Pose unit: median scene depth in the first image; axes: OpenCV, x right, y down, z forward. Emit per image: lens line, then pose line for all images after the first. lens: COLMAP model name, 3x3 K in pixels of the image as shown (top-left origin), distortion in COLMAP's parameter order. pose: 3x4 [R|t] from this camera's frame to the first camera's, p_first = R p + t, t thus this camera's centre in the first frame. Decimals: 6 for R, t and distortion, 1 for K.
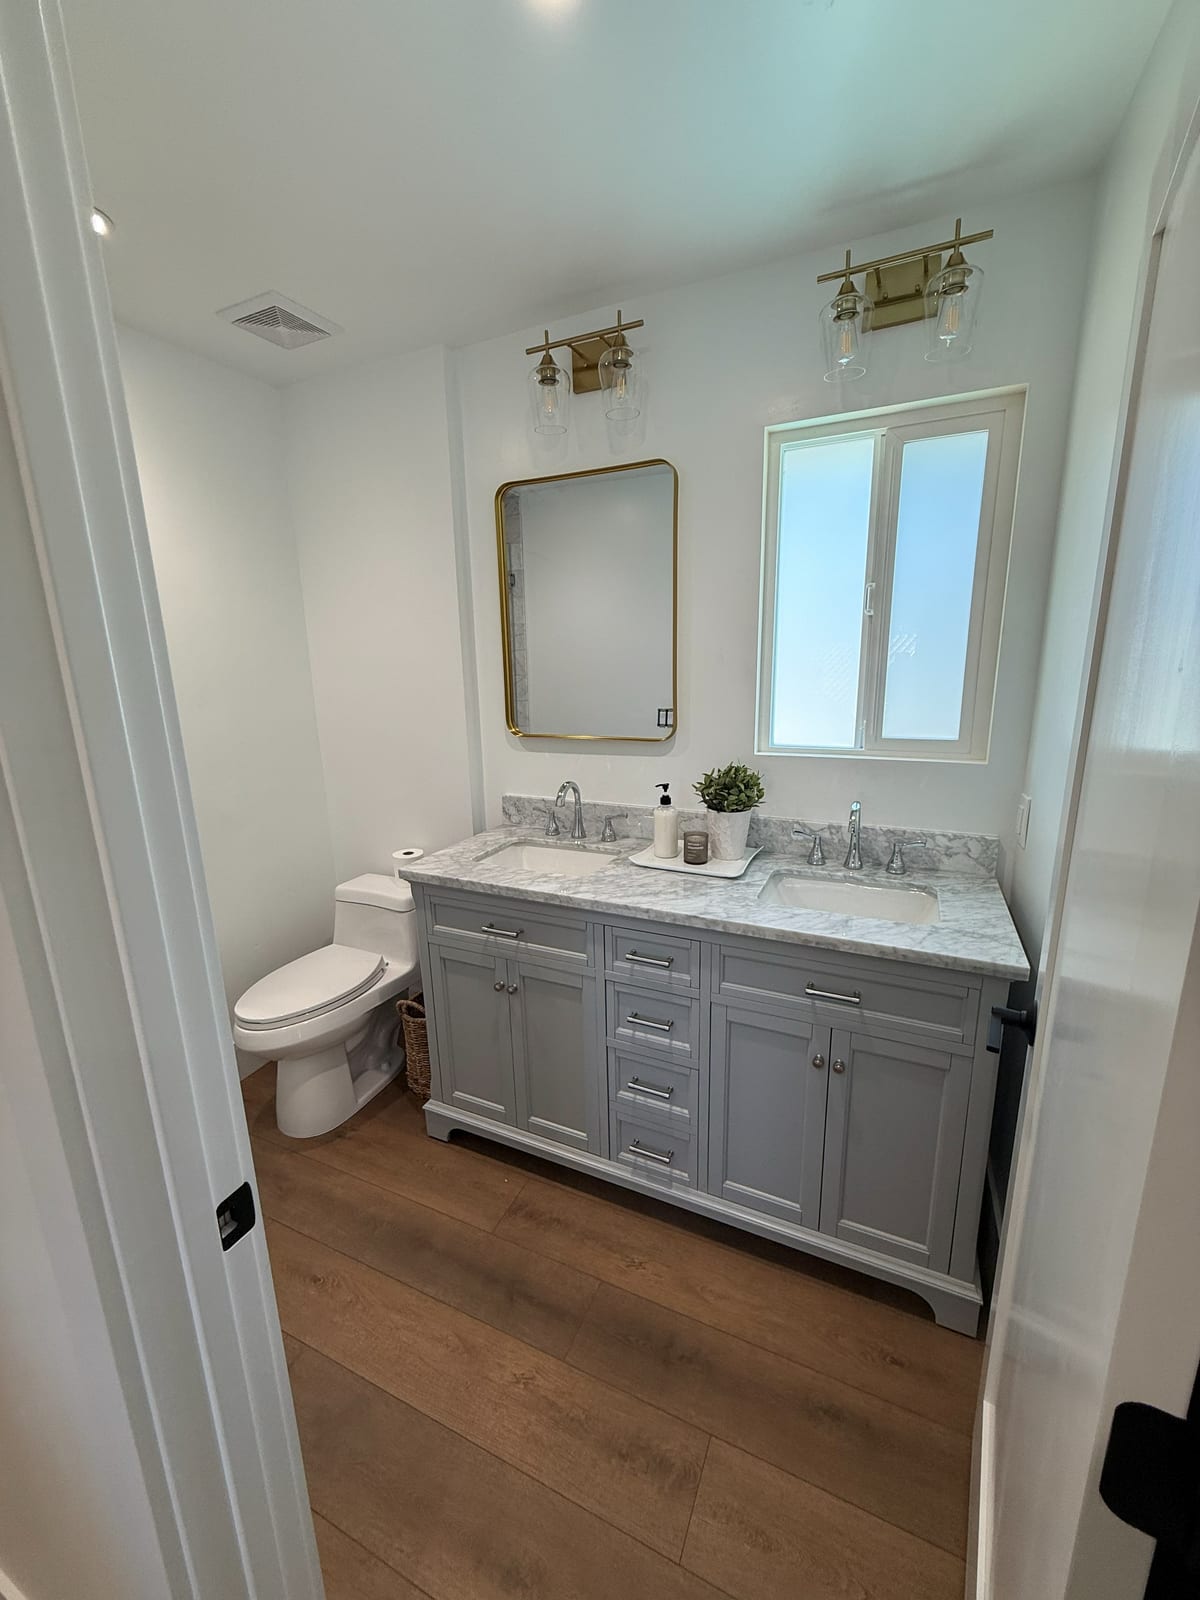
lens RADIAL K [[640.4, 0, 598.9], [0, 640.4, 804.0], [0, 0, 1]] dist [-0.006007, 0.001657]
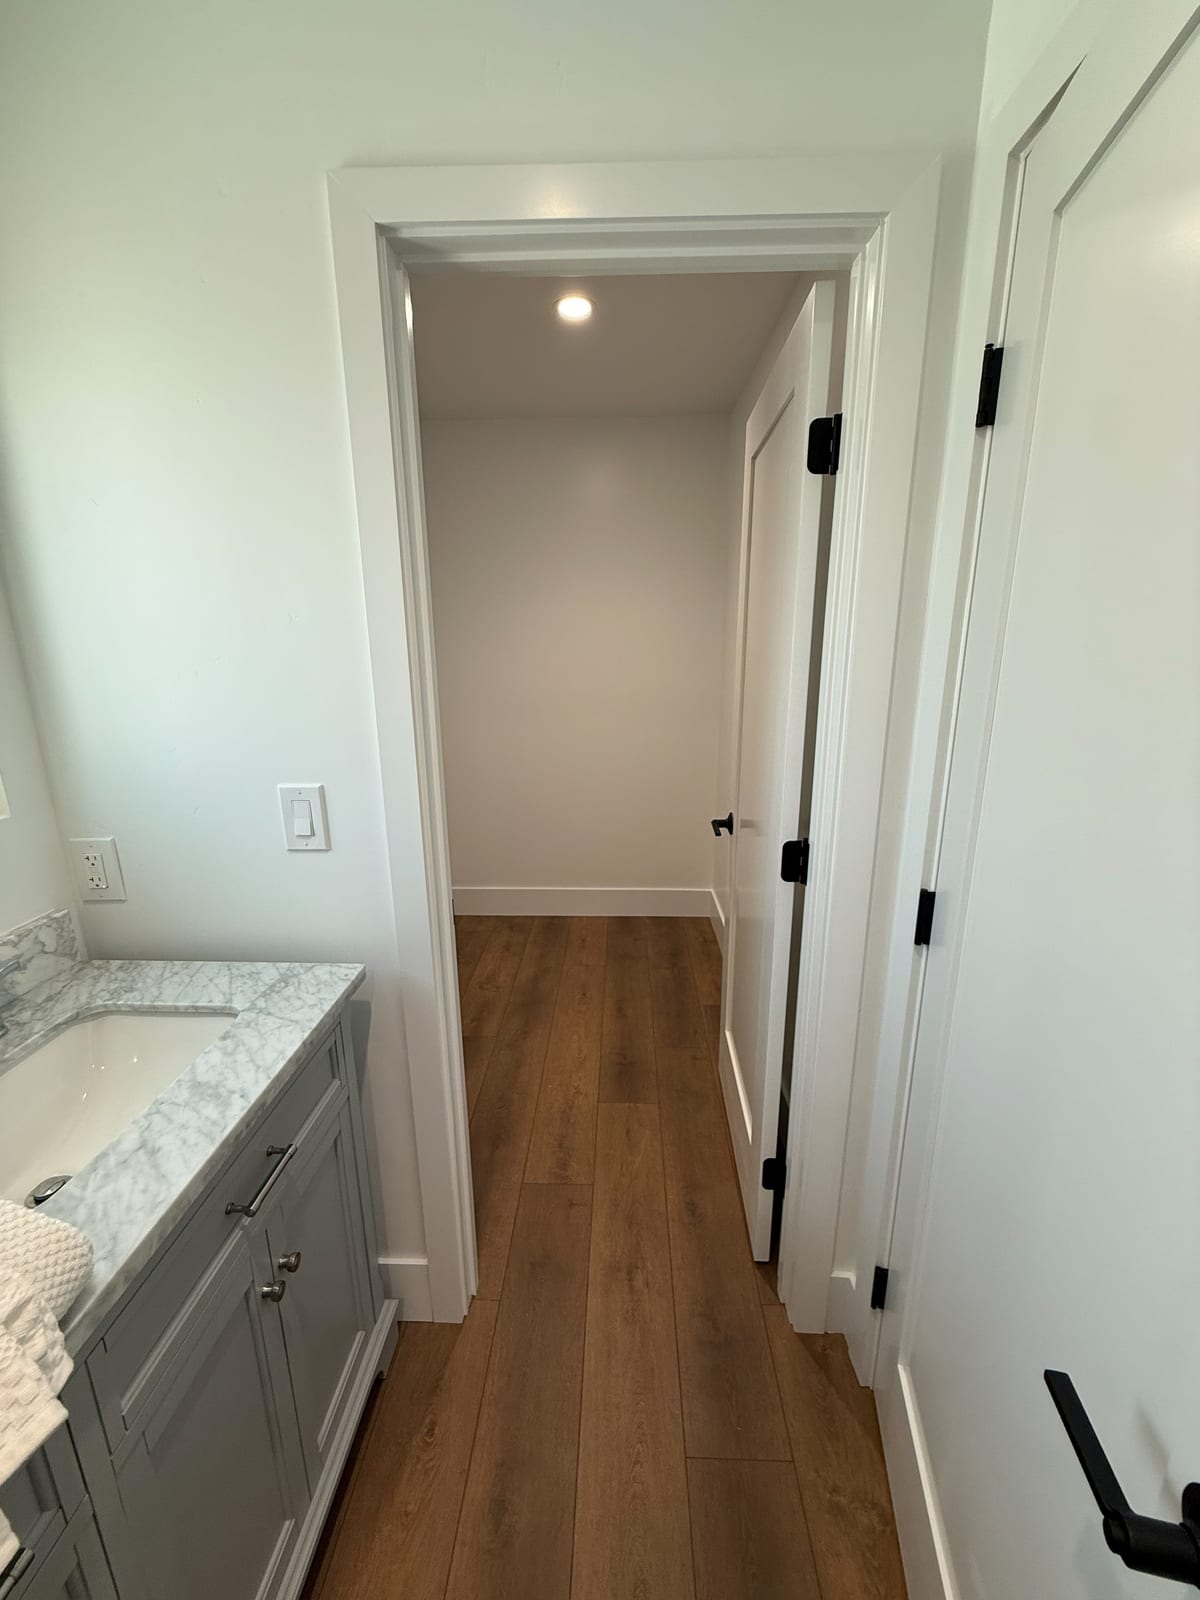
lens RADIAL K [[640.4, 0, 598.1], [0, 640.4, 799.3], [0, 0, 1]] dist [-0.006007, 0.001657]
pose [[-0.409255, -0.193250, 0.891720, -0.217843], [0.217541, 0.928463, 0.301053, -0.142998], [-0.886107, 0.317193, -0.337938, 0.674912]]
